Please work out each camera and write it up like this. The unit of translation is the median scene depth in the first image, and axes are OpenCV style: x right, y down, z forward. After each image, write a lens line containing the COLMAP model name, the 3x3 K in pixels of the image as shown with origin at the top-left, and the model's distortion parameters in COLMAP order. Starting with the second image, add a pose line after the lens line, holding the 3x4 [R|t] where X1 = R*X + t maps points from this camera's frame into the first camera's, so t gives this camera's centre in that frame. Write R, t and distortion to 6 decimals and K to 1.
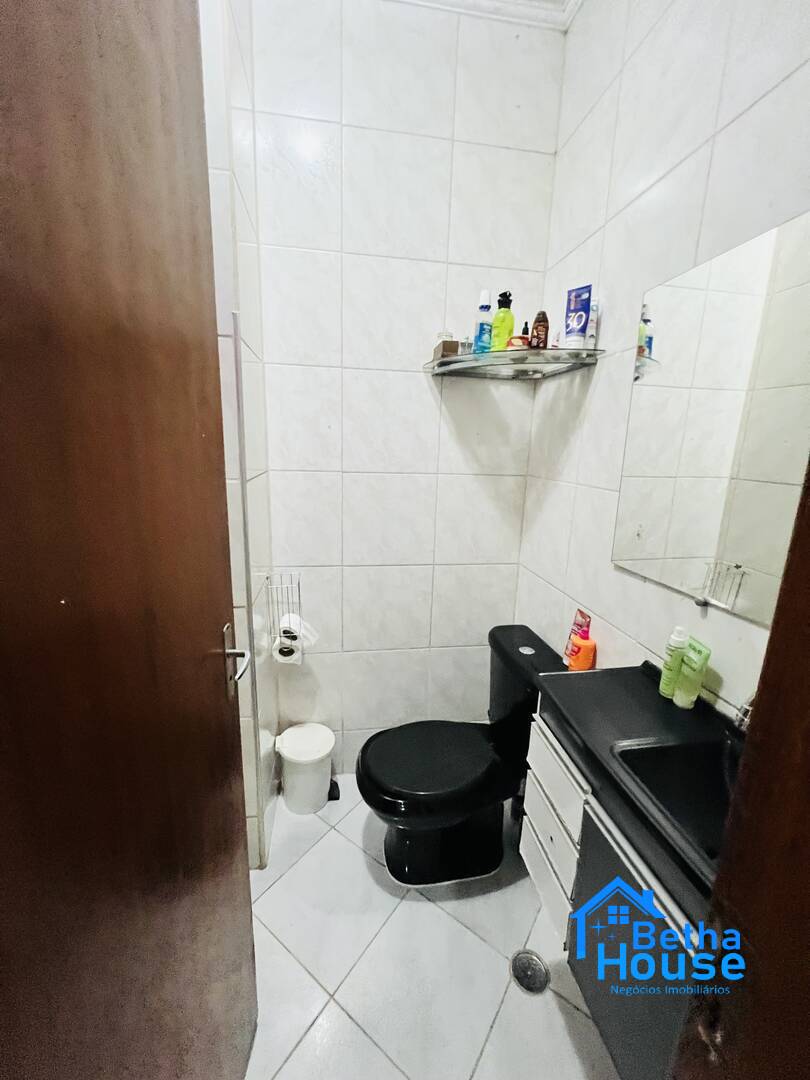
lens RADIAL K [[431.9, 0, 405.5], [0, 431.9, 537.8], [0, 0, 1]] dist [-0.001471, 0.000476]
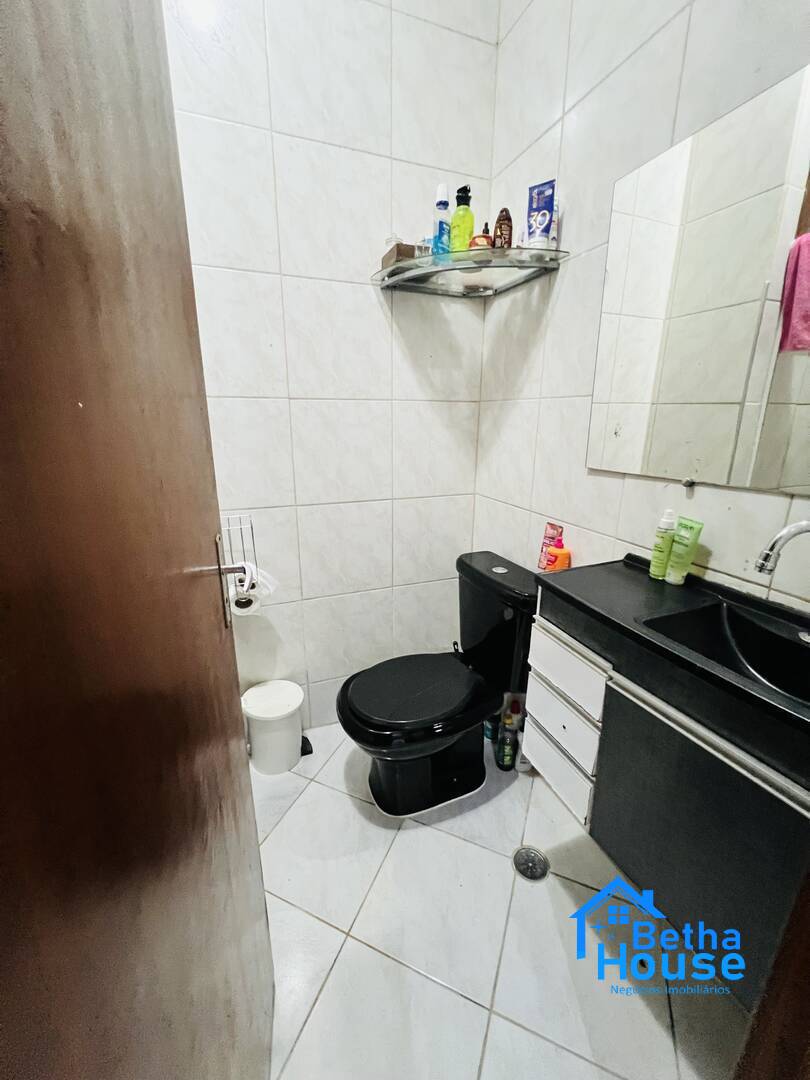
lens RADIAL K [[431.9, 0, 405.0], [0, 431.9, 538.1], [0, 0, 1]] dist [-0.001471, 0.000476]
pose [[0.975659, -0.084741, 0.202258, -0.133382], [0.071255, 0.994778, 0.073066, 0.098544], [-0.207394, -0.056875, 0.976603, 0.067538]]
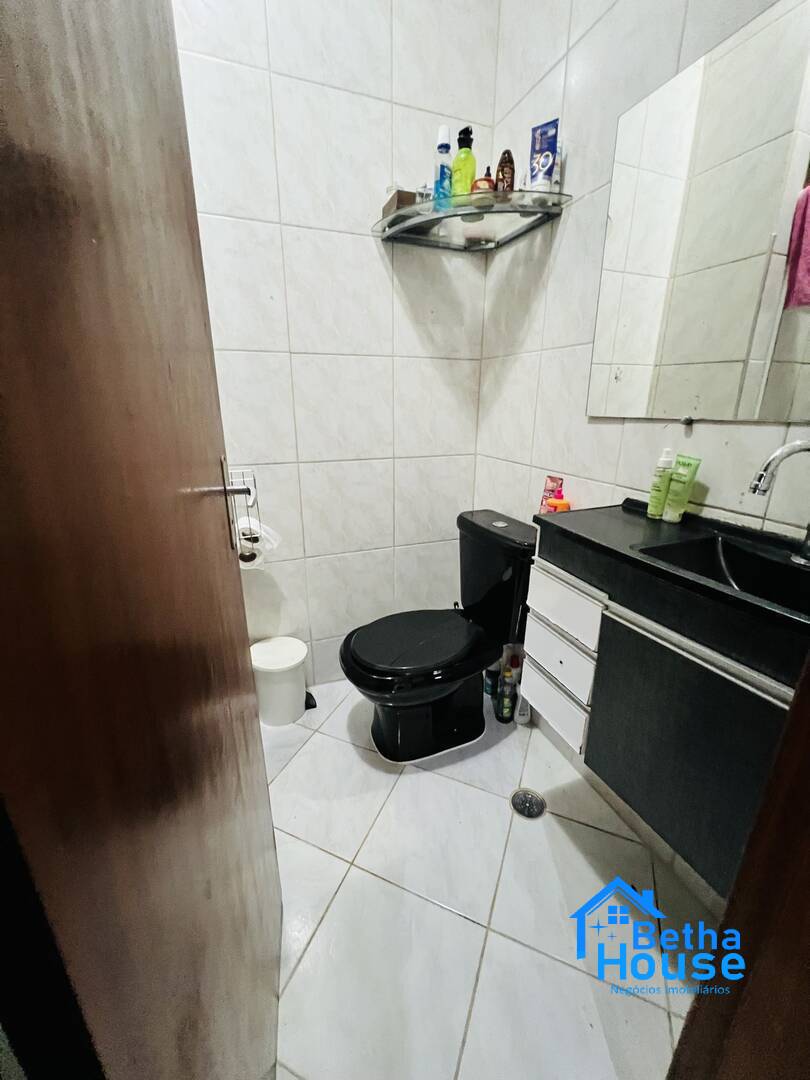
lens RADIAL K [[431.9, 0, 404.9], [0, 431.9, 537.7], [0, 0, 1]] dist [-0.001471, 0.000476]
pose [[0.976452, -0.092581, 0.194859, -0.140946], [0.072775, 0.991649, 0.106470, 0.169729], [-0.203089, -0.089782, 0.975035, 0.050469]]
